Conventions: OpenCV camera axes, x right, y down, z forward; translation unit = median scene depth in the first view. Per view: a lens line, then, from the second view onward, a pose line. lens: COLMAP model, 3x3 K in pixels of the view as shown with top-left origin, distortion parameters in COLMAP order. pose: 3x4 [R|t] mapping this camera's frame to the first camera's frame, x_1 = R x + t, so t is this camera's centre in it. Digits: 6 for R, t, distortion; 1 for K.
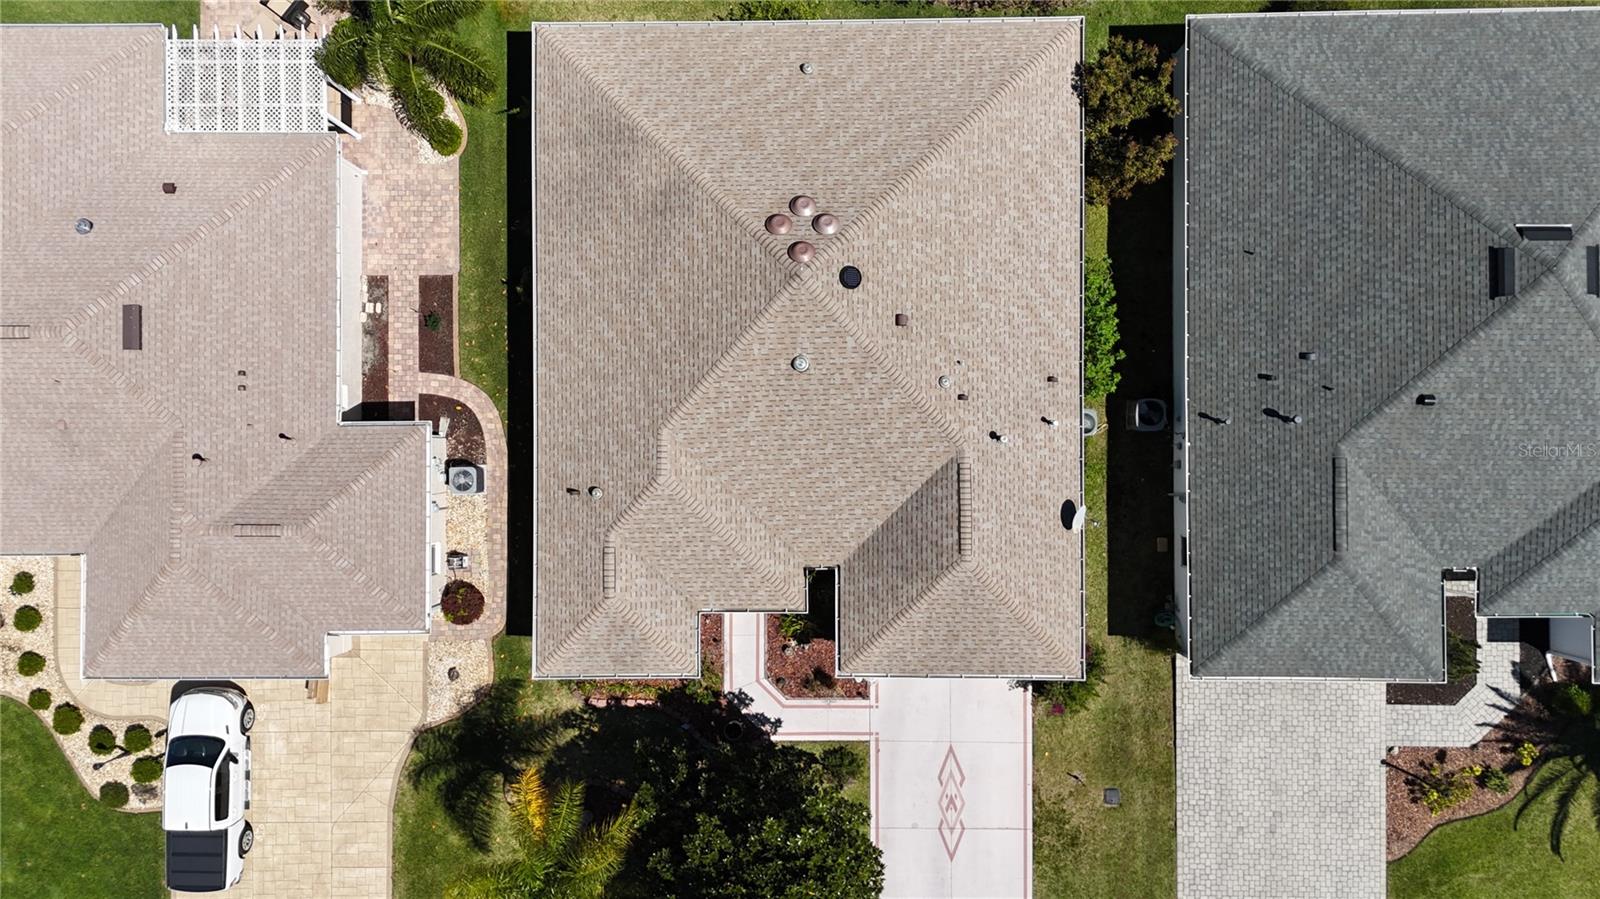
lens RADIAL K [[1176.9, 0, 805.2], [0, 1176.9, 447.2], [0, 0, 1]] dist [0.070280, -0.065128]
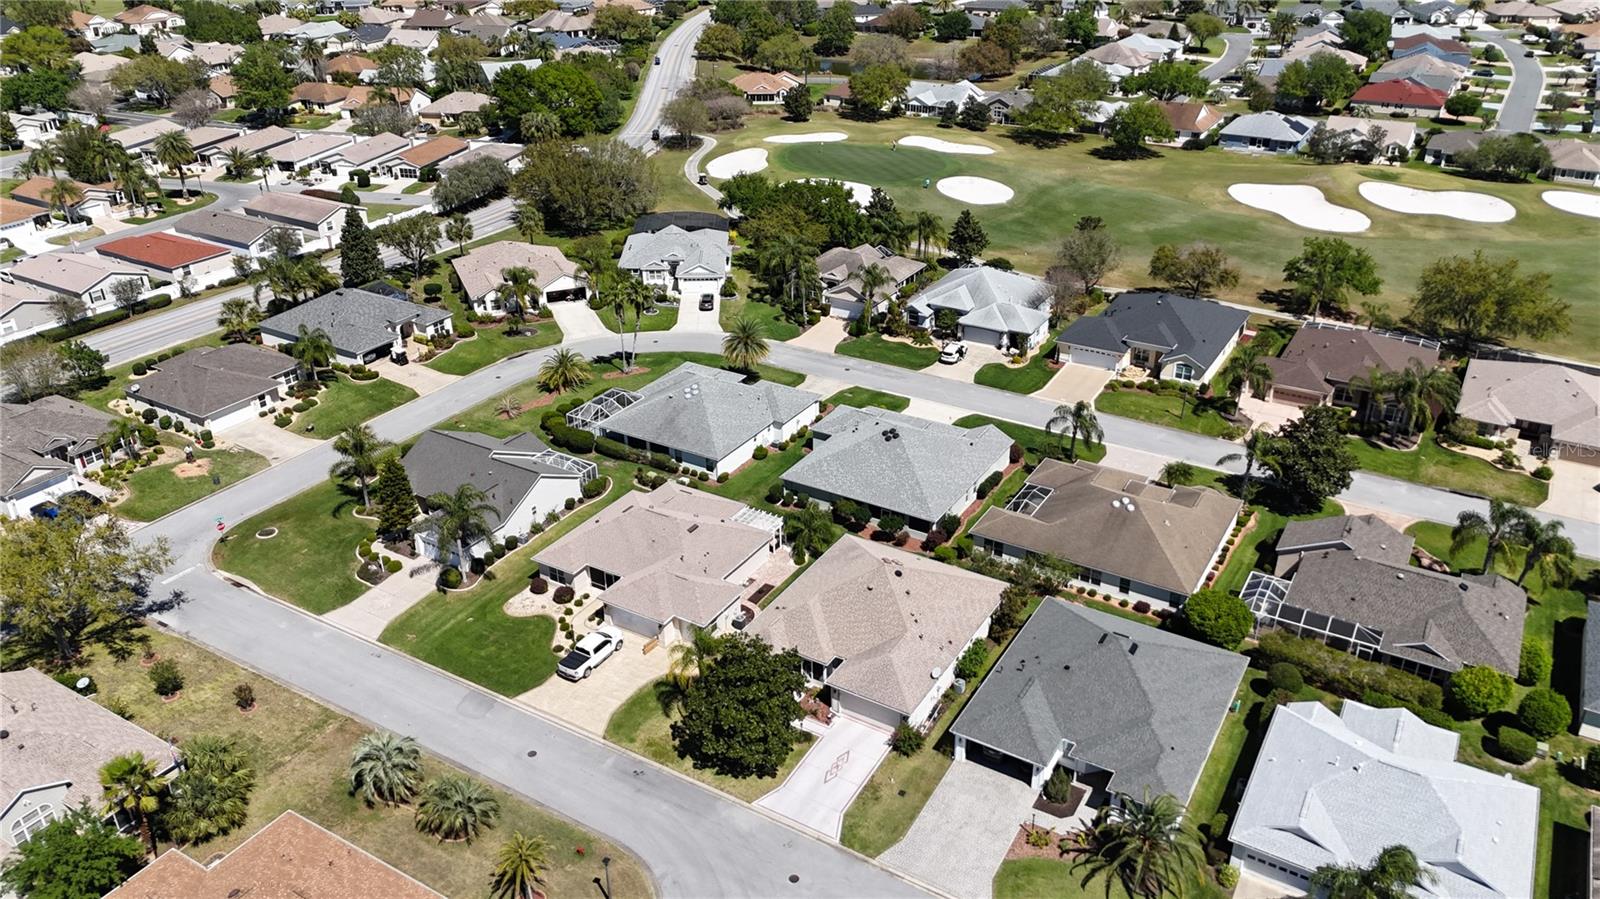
lens RADIAL K [[1176.9, 0, 806.3], [0, 1176.9, 438.1], [0, 0, 1]] dist [0.070280, -0.065128]
pose [[0.855797, 0.247470, -0.454279, 1.017454], [-0.517288, 0.401139, -0.755976, 1.926139], [-0.004853, 0.881956, 0.471307, -0.667635]]
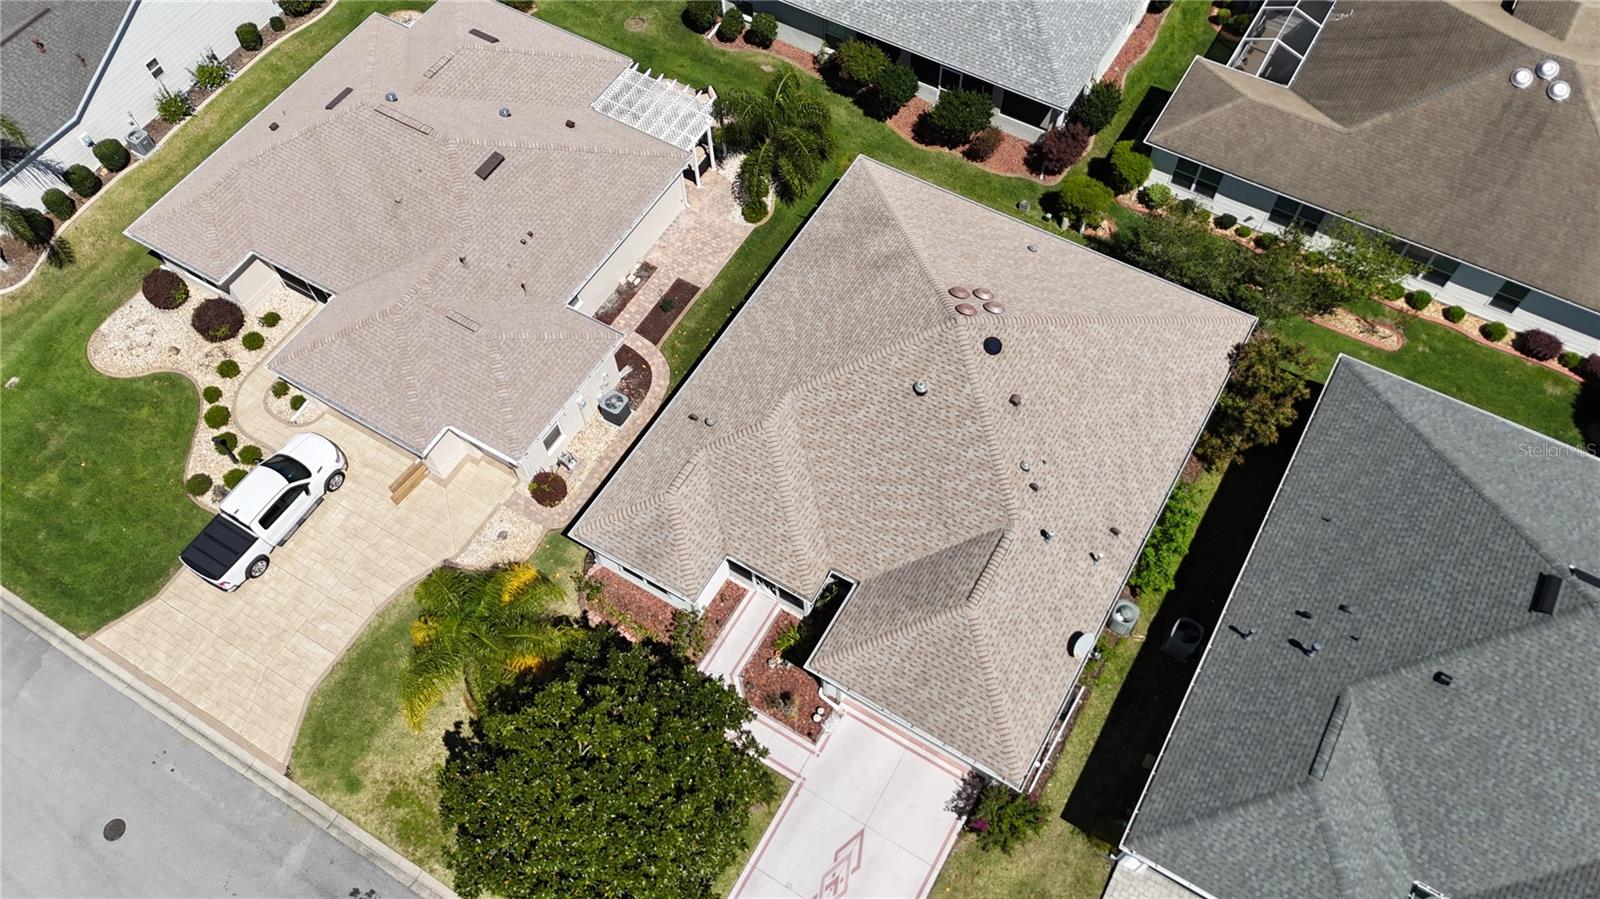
lens RADIAL K [[1176.9, 0, 805.9], [0, 1176.9, 447.0], [0, 0, 1]] dist [0.070280, -0.065128]
pose [[0.858656, 0.445031, -0.254280, 0.204070], [-0.512528, 0.750358, -0.417465, 0.480306], [0.005016, 0.488785, 0.872390, 0.001088]]
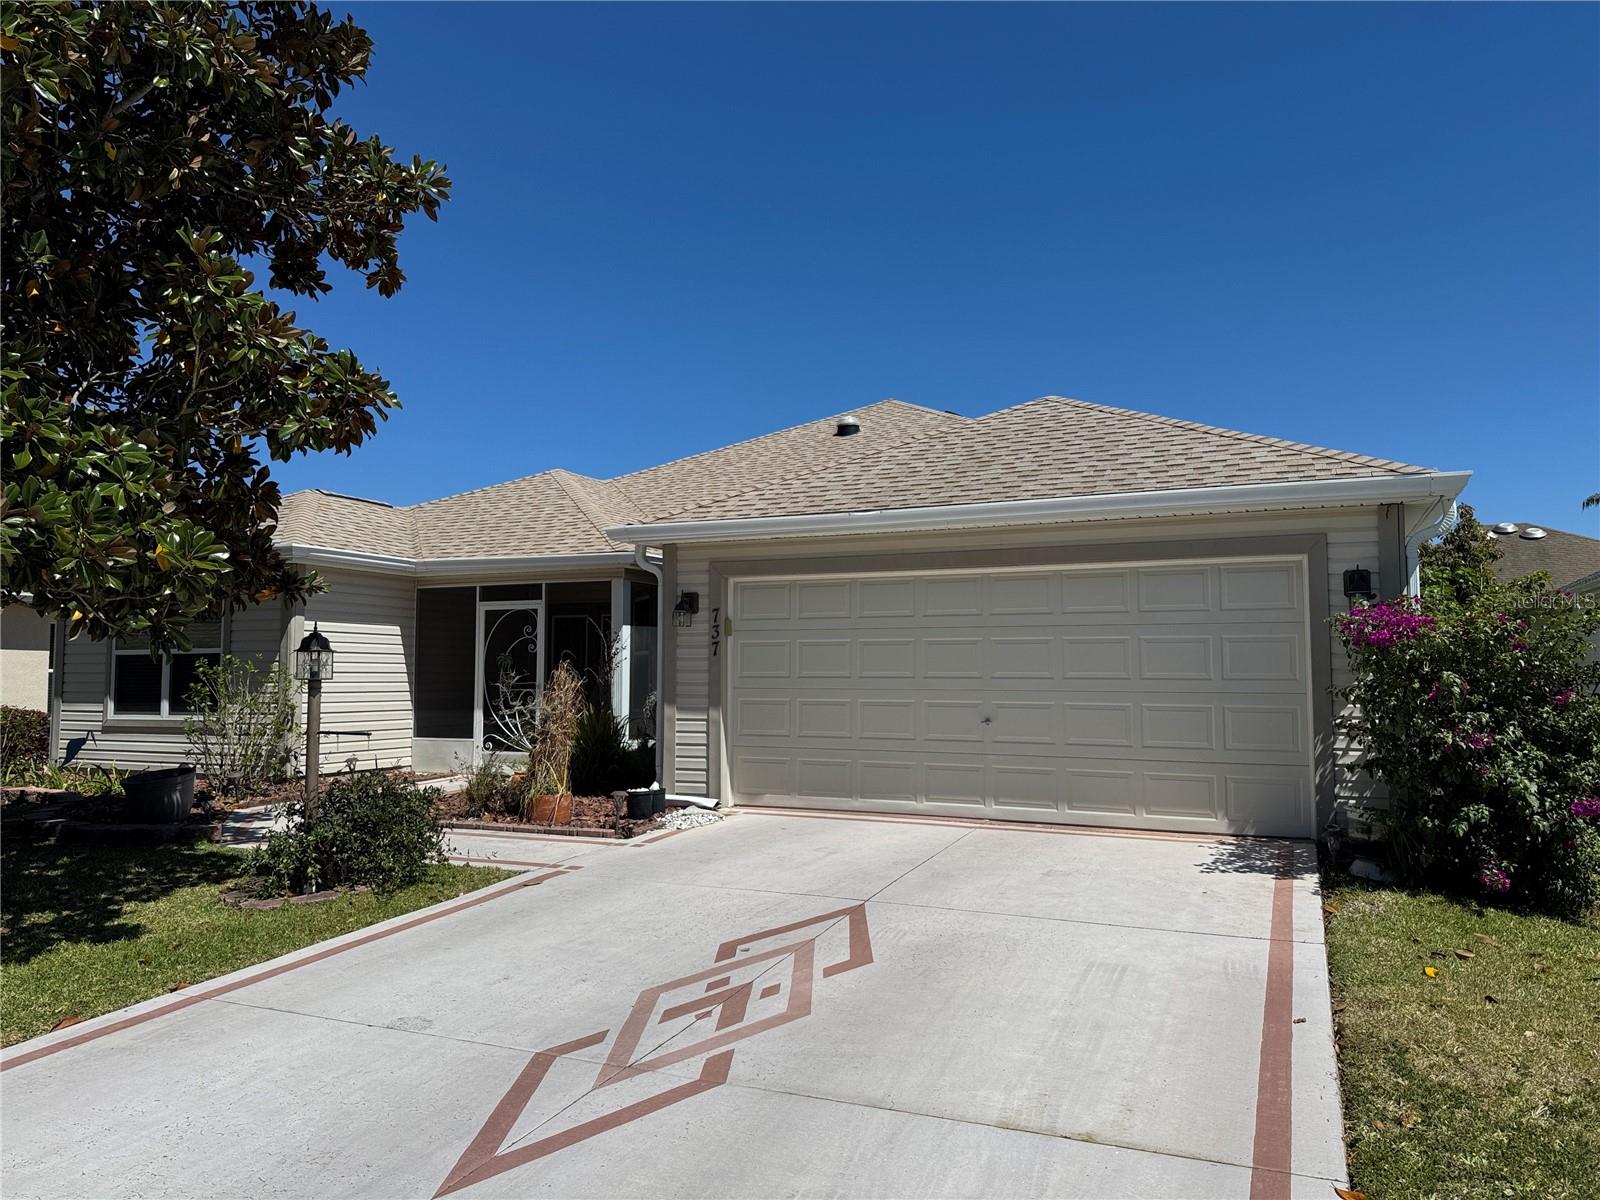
lens RADIAL K [[1131.8, 0, 811.4], [0, 1131.8, 585.5], [0, 0, 1]] dist [0.009533, -0.002377]
pose [[0.917671, -0.010556, -0.397201, 0.202924], [-0.397073, -0.061043, -0.915755, 0.458029], [-0.014580, 0.998079, -0.060209, 1.030943]]
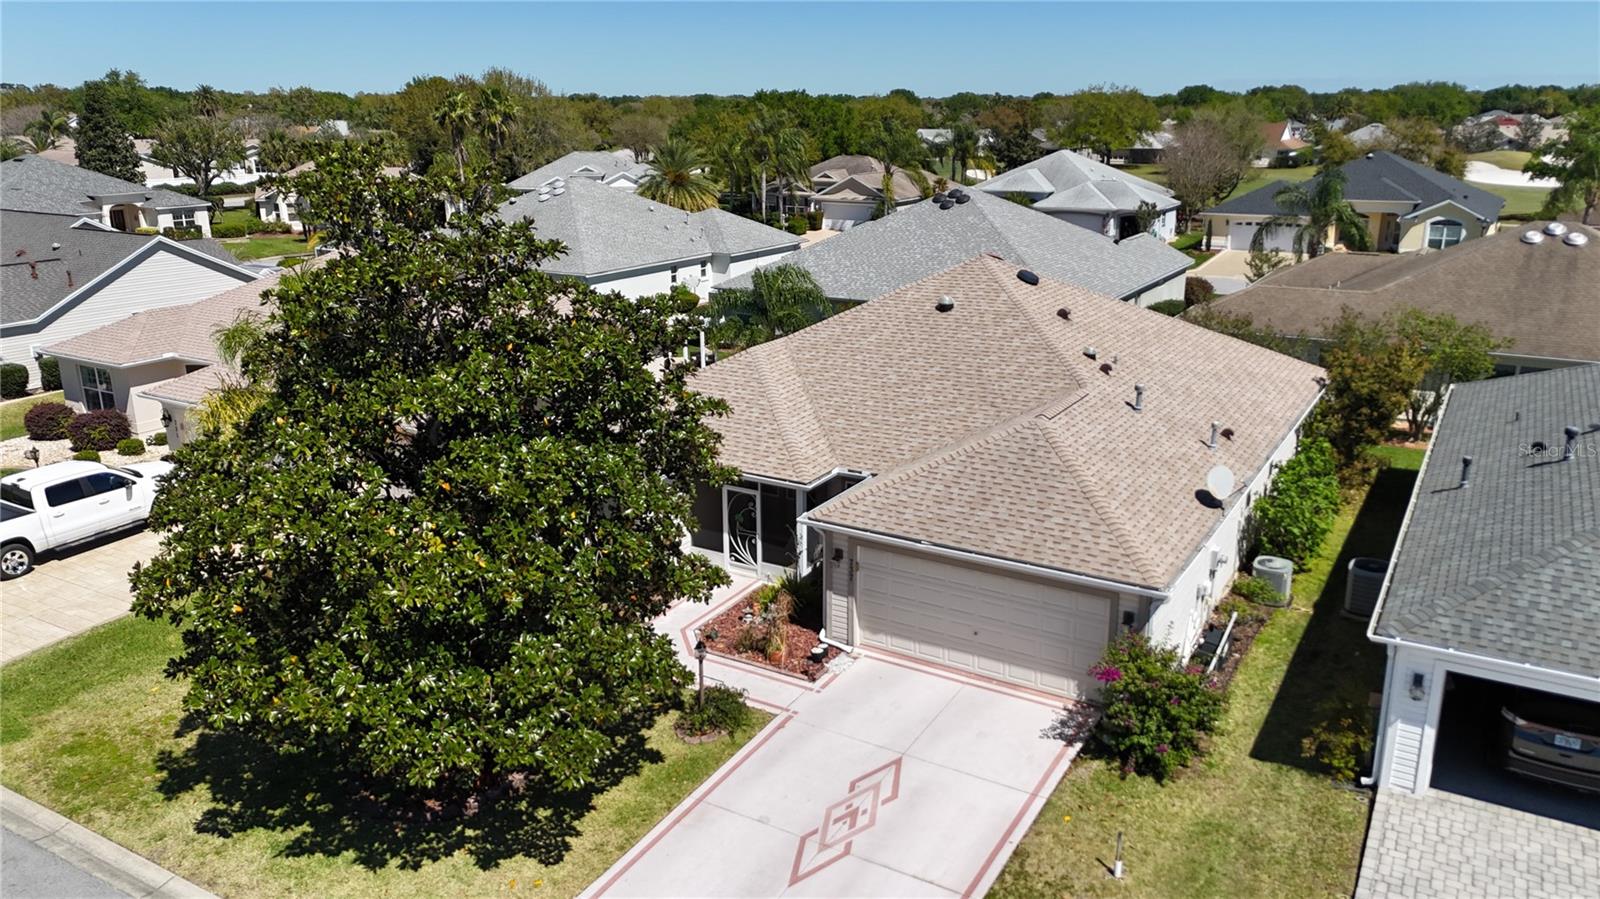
lens RADIAL K [[1176.9, 0, 806.9], [0, 1176.9, 442.7], [0, 0, 1]] dist [0.070280, -0.065128]
pose [[0.858173, 0.159355, -0.488001, 0.351172], [-0.513296, 0.251290, -0.820598, 0.732068], [-0.008137, 0.954704, 0.297447, 0.754922]]
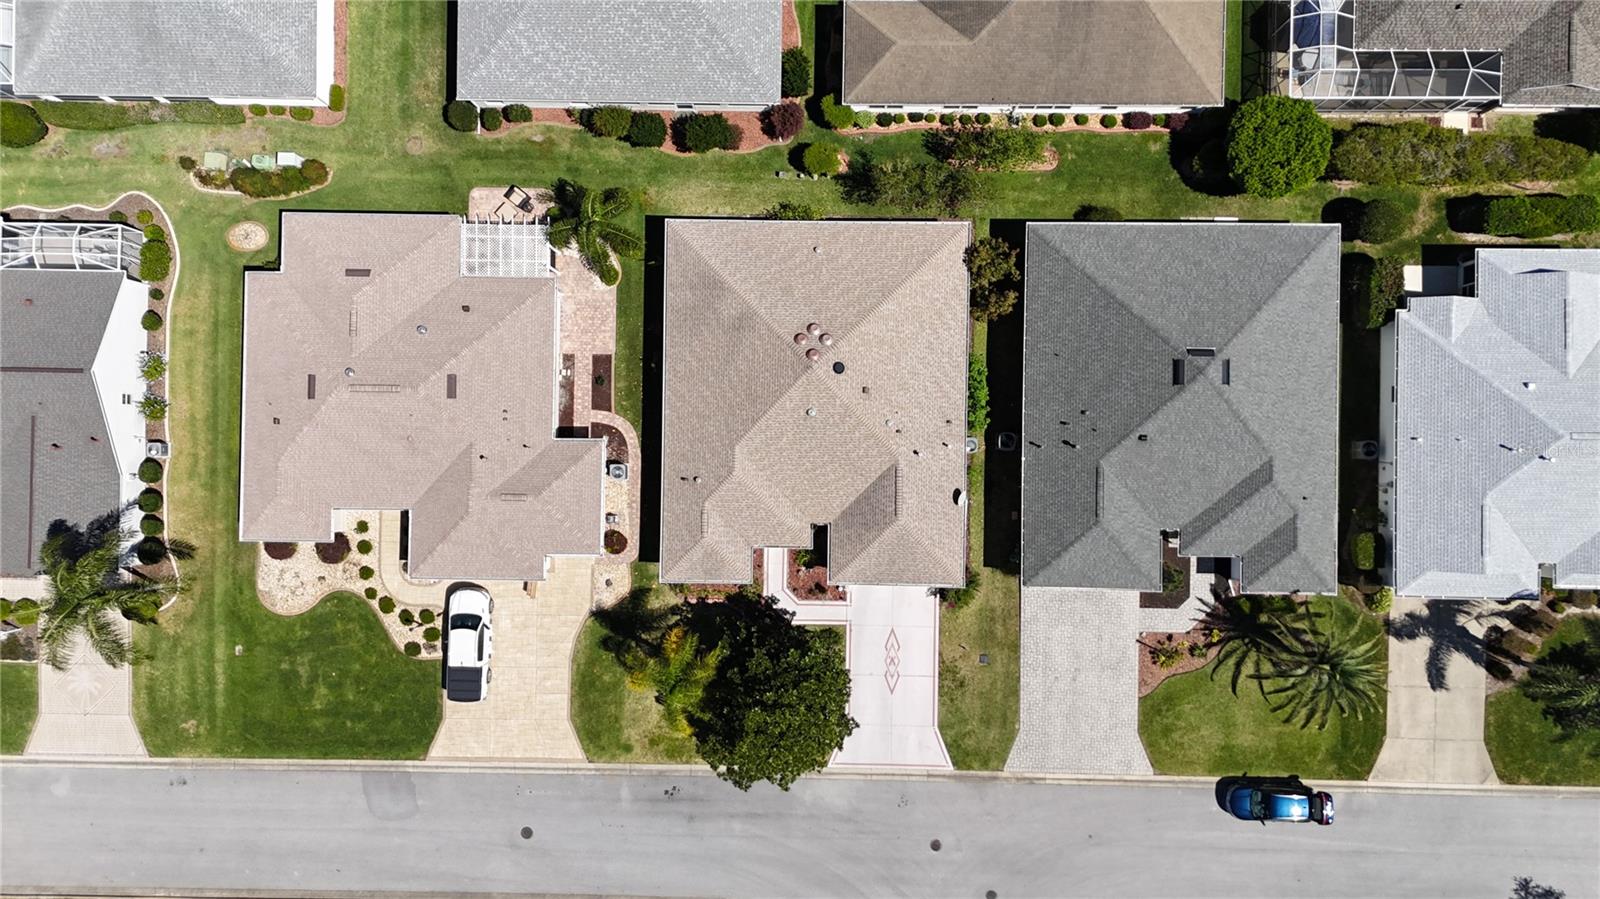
lens RADIAL K [[1176.9, 0, 806.4], [0, 1176.9, 448.0], [0, 0, 1]] dist [0.070280, -0.065128]
pose [[0.999849, 0.016959, 0.003704, -0.016613], [-0.016955, 0.999856, -0.001181, -0.011046], [-0.003723, 0.001118, 0.999992, -0.796615]]
